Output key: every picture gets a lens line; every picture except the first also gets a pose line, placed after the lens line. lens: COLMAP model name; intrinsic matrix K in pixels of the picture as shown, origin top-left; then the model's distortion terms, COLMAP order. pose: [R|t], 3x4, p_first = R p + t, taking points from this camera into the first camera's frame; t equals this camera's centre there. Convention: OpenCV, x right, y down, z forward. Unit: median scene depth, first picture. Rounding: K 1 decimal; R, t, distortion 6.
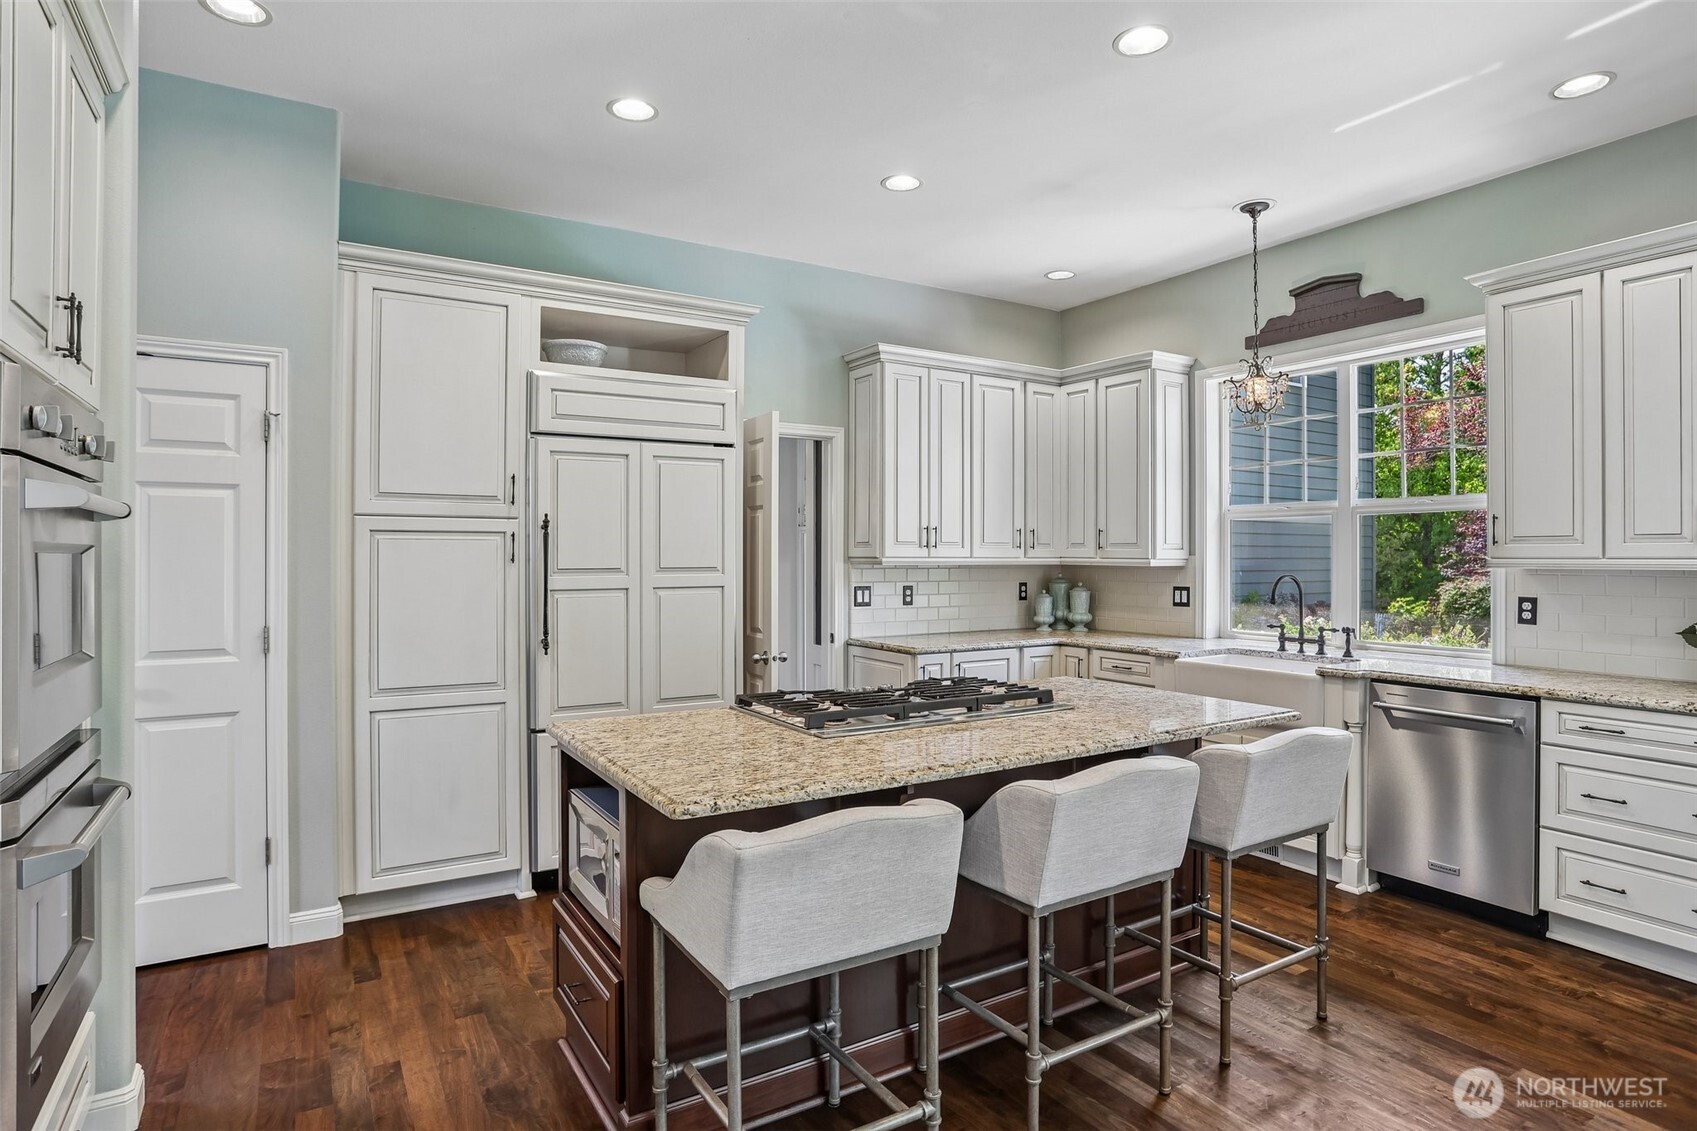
lens RADIAL K [[913.9, 0, 850.0], [0, 913.9, 557.9], [0, 0, 1]] dist [-0.055473, 0.000954]
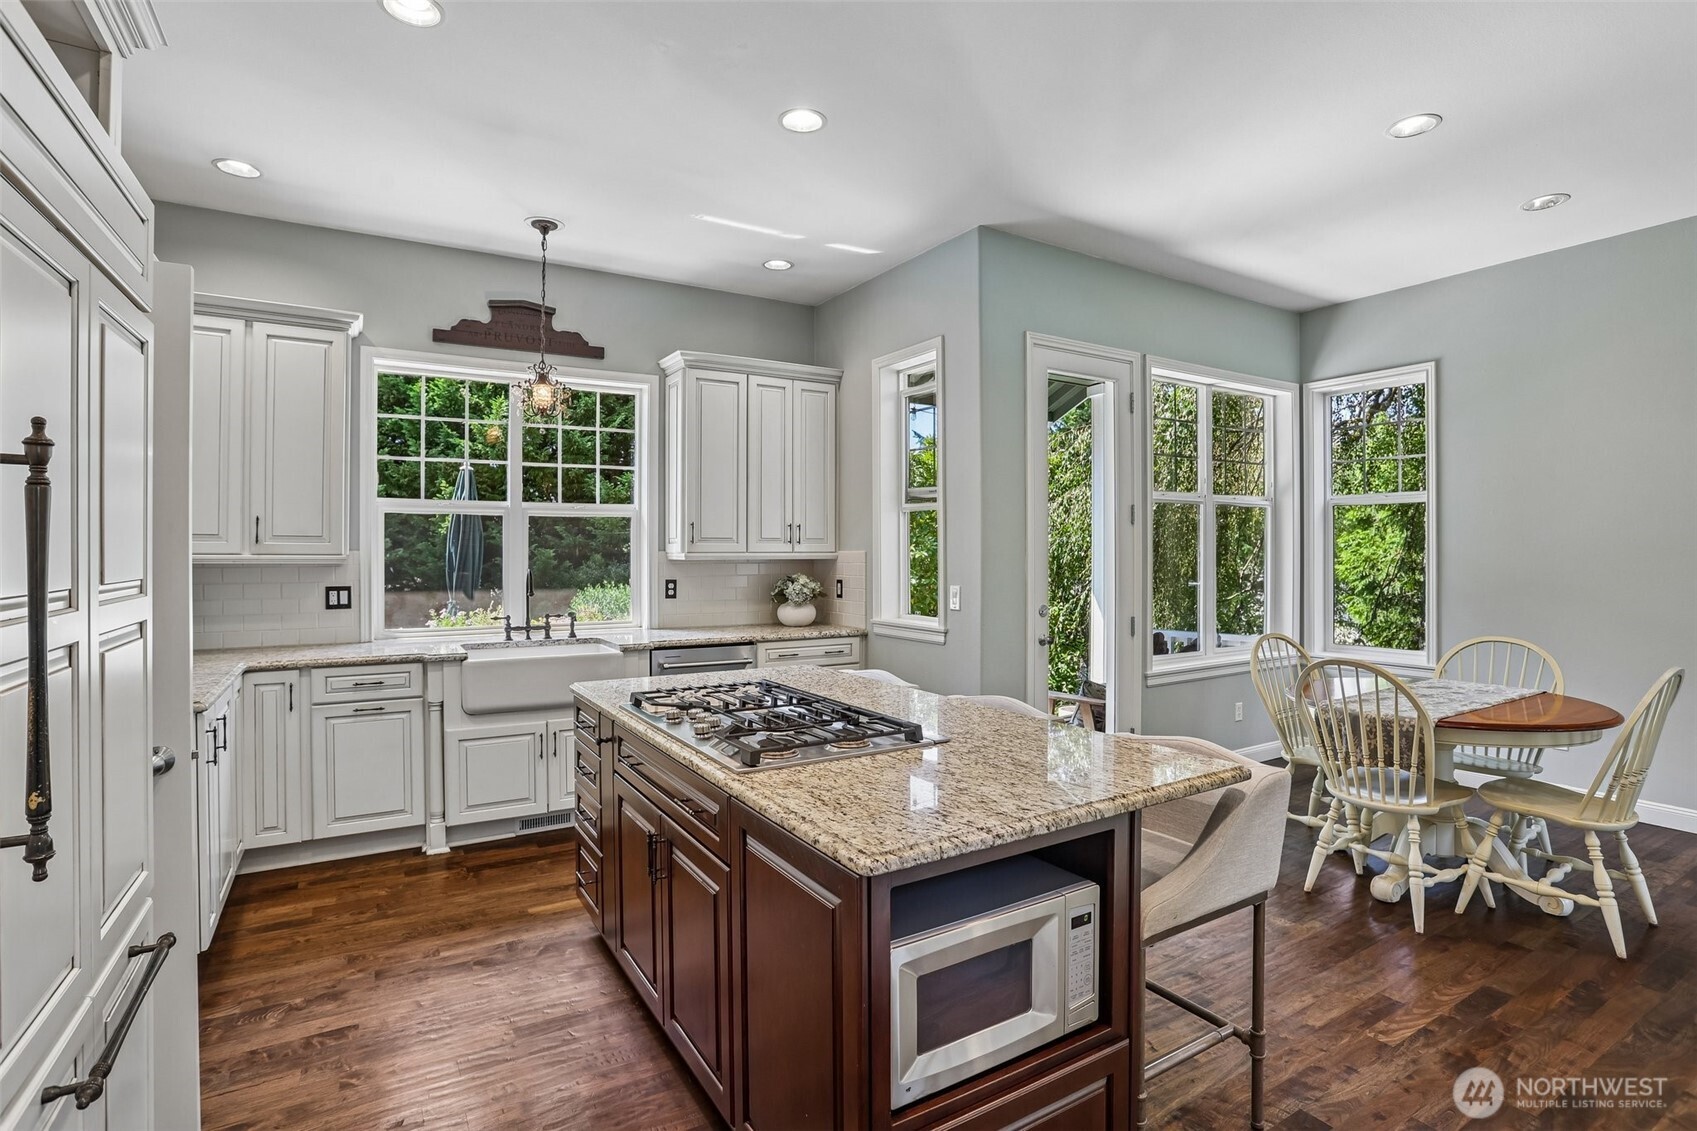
lens RADIAL K [[825.7, 0, 845.9], [0, 825.7, 556.2], [0, 0, 1]] dist [-0.081655, 0.037017]
pose [[0.010719, -0.007840, 0.999912, -0.504924], [0.001155, 0.999969, 0.007828, -0.003590], [-0.999942, 0.001071, 0.010728, 0.623409]]
